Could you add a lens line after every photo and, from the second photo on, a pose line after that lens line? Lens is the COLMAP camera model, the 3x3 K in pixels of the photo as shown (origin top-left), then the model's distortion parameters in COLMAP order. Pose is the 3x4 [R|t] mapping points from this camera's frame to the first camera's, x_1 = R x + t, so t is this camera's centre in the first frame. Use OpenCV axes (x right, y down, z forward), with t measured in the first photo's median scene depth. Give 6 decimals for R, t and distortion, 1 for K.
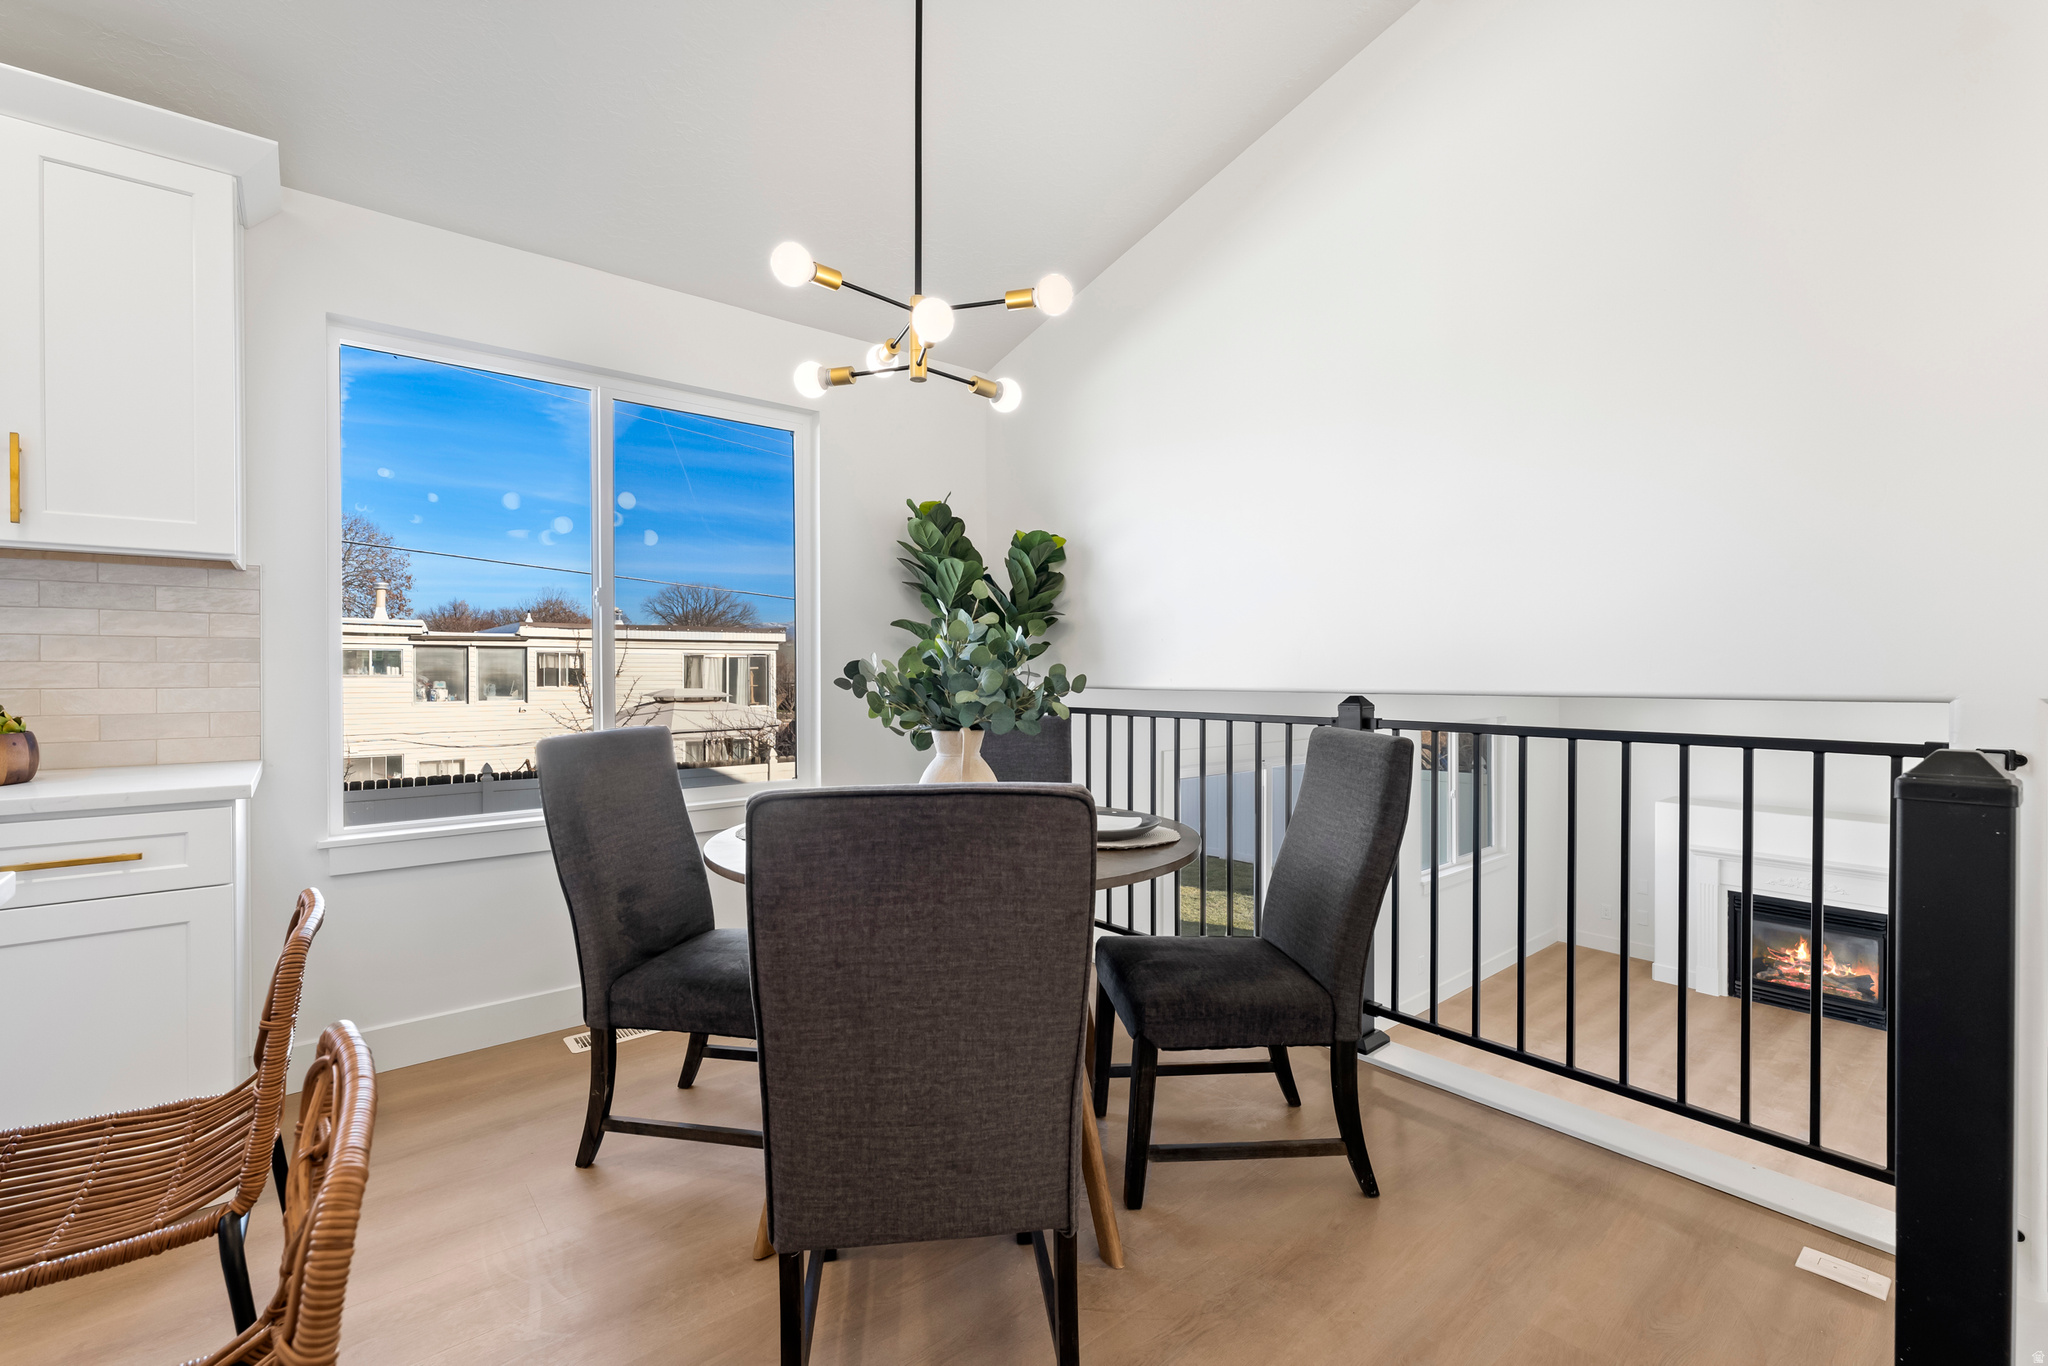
lens RADIAL K [[874.6, 0, 1021.2], [0, 874.6, 674.9], [0, 0, 1]] dist [-0.000139, -0.000483]
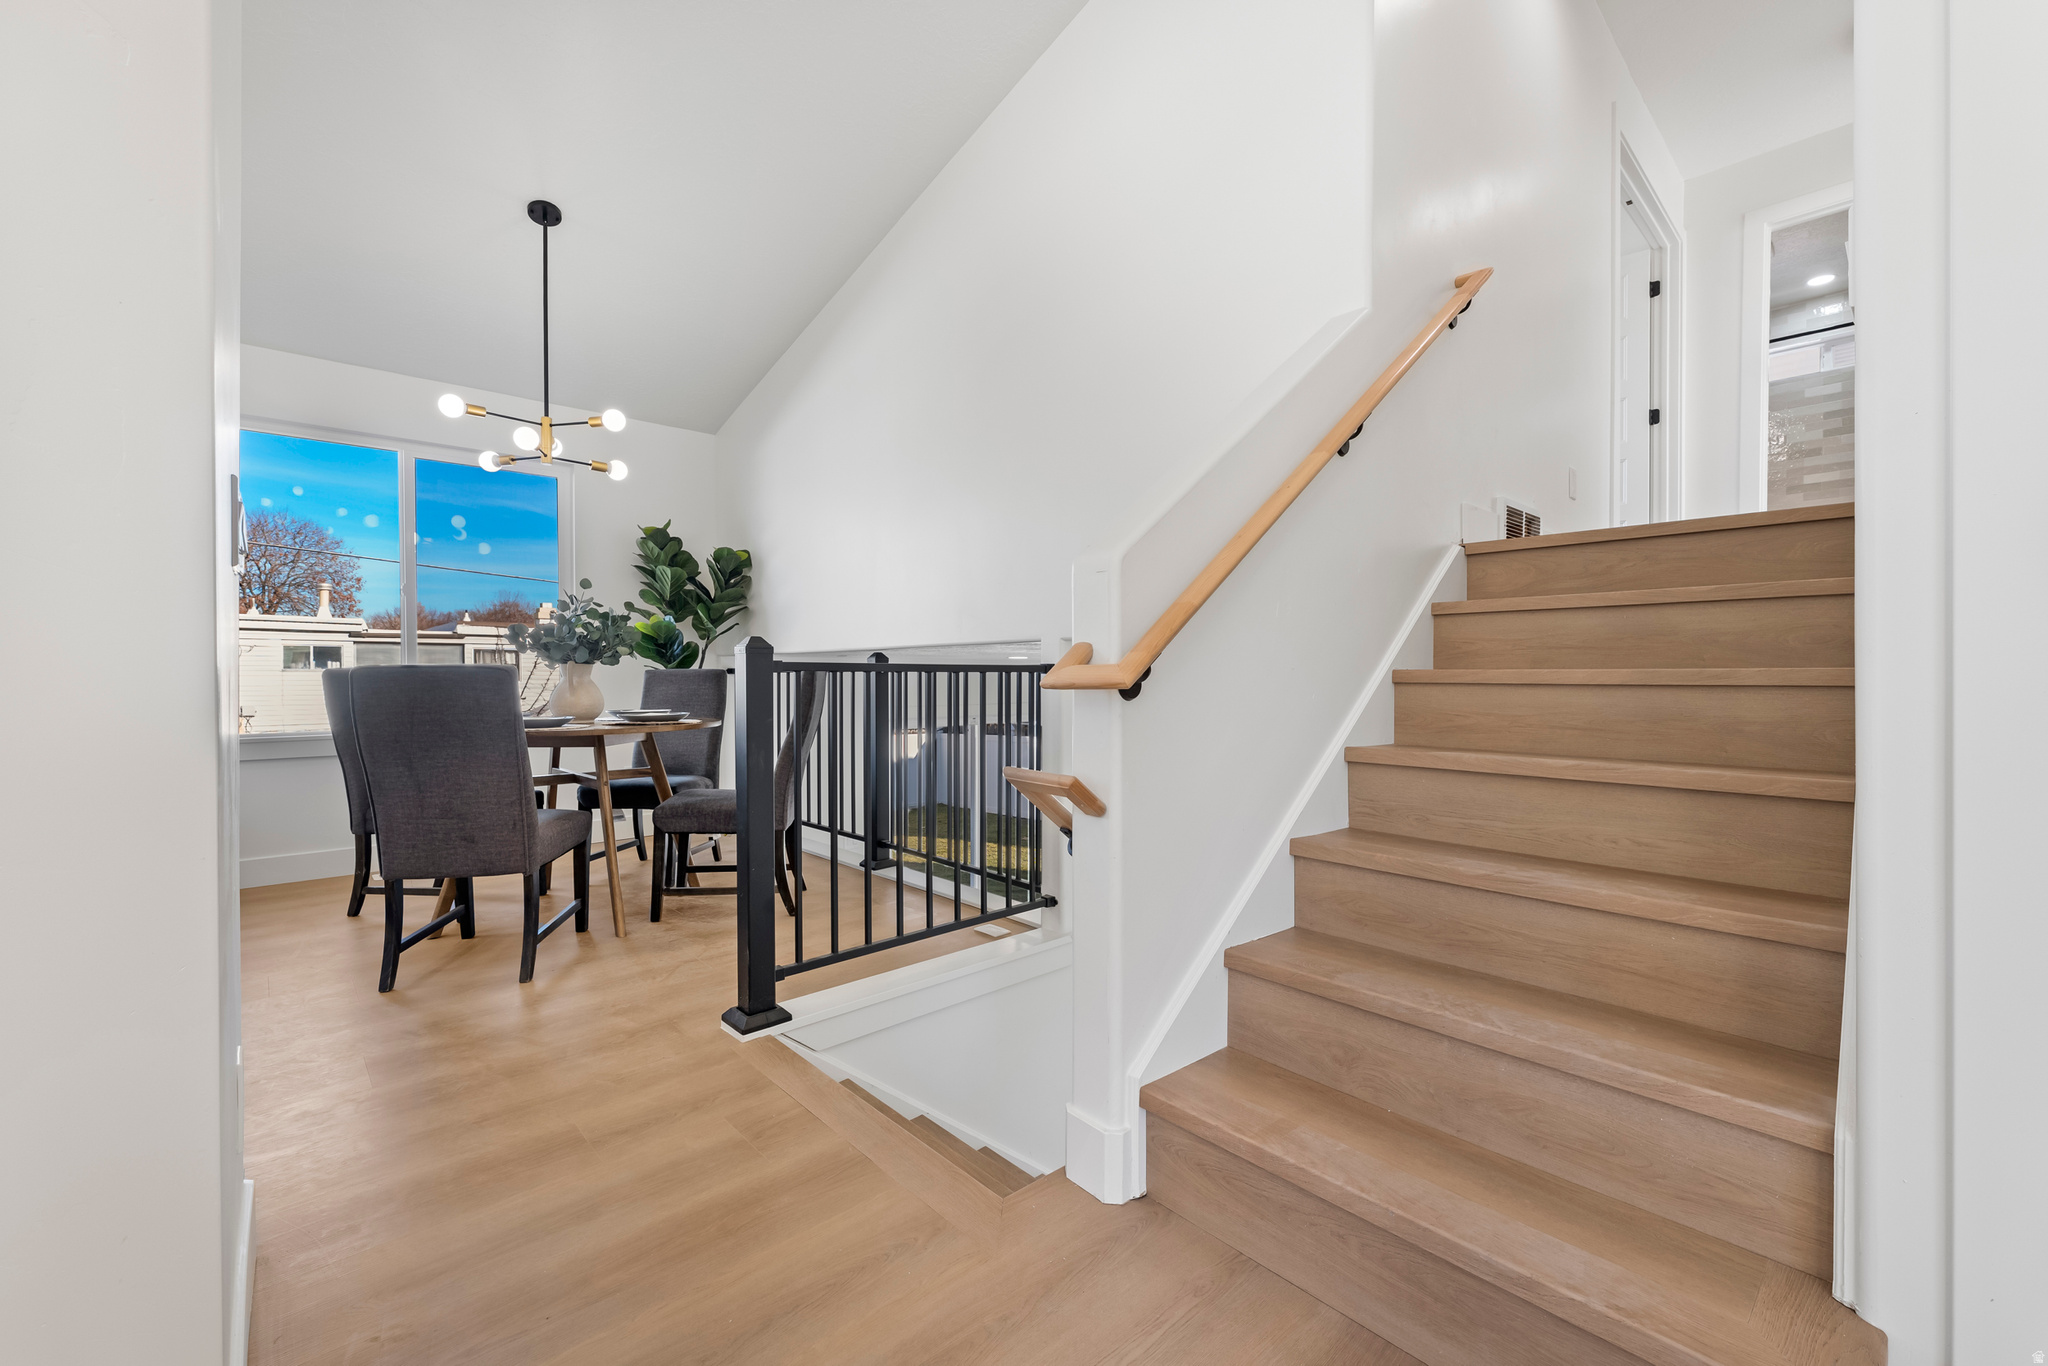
lens RADIAL K [[833.1, 0, 1018.7], [0, 833.1, 681.7], [0, 0, 1]] dist [-0.000978, -0.000386]
pose [[0.998650, -0.000100, 0.051939, 0.658773], [-0.000227, 0.999980, 0.006282, 0.079508], [-0.051938, -0.006285, 0.998631, -0.641100]]
